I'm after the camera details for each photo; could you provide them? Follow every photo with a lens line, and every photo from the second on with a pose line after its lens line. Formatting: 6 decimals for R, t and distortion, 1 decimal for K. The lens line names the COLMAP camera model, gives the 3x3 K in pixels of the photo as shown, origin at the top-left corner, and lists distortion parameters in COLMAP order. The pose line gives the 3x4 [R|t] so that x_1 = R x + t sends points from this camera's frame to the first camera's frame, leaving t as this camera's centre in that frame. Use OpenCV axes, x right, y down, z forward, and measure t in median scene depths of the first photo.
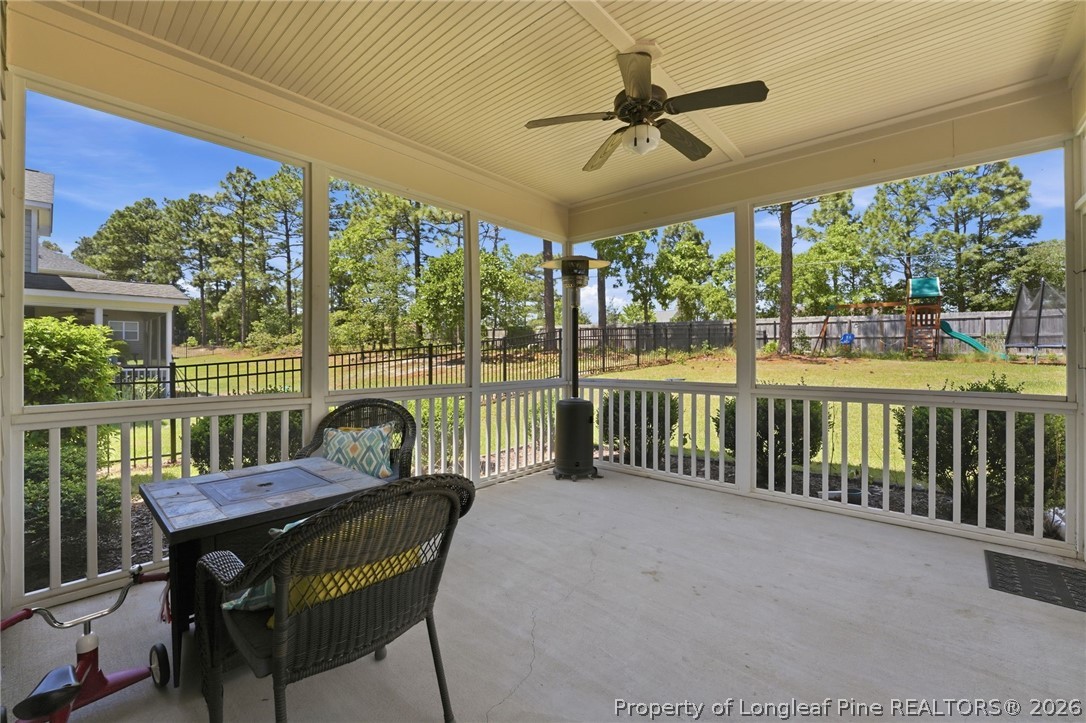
lens RADIAL K [[451.5, 0, 538.4], [0, 451.5, 356.4], [0, 0, 1]] dist [-0.021614, -0.000267]
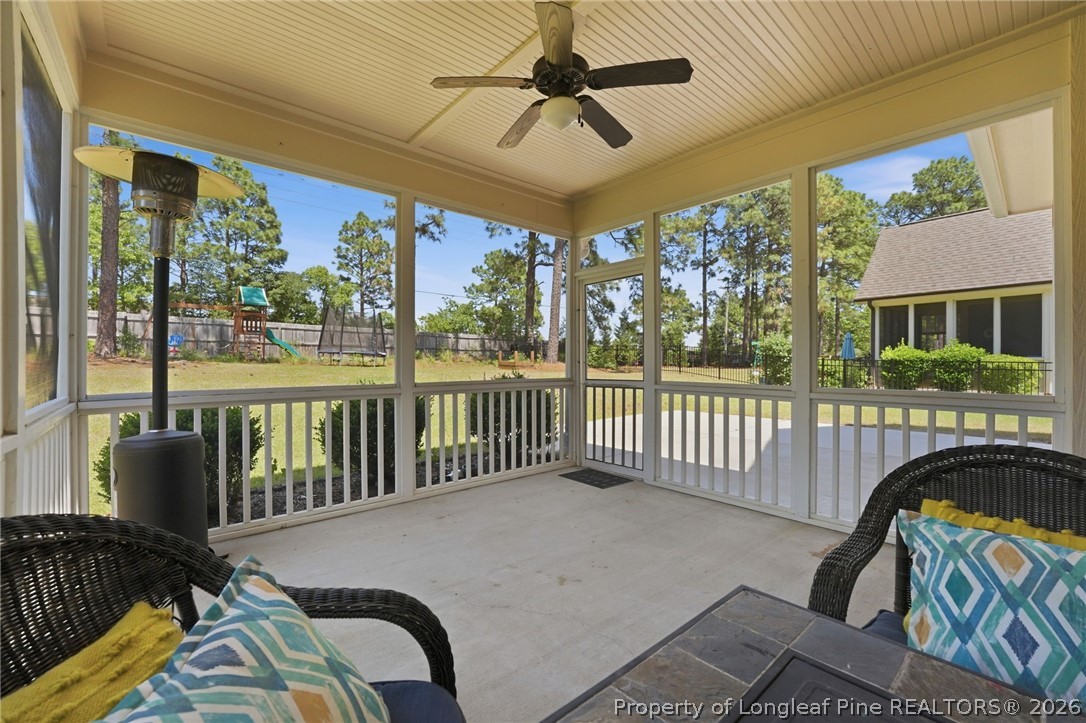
lens RADIAL K [[451.5, 0, 539.5], [0, 451.5, 361.7], [0, 0, 1]] dist [-0.021614, -0.000267]
pose [[0.123733, -0.000665, 0.992315, -0.222128], [0.001587, 0.999999, 0.000472, 0.008022], [-0.992314, 0.001516, 0.123734, 0.301271]]
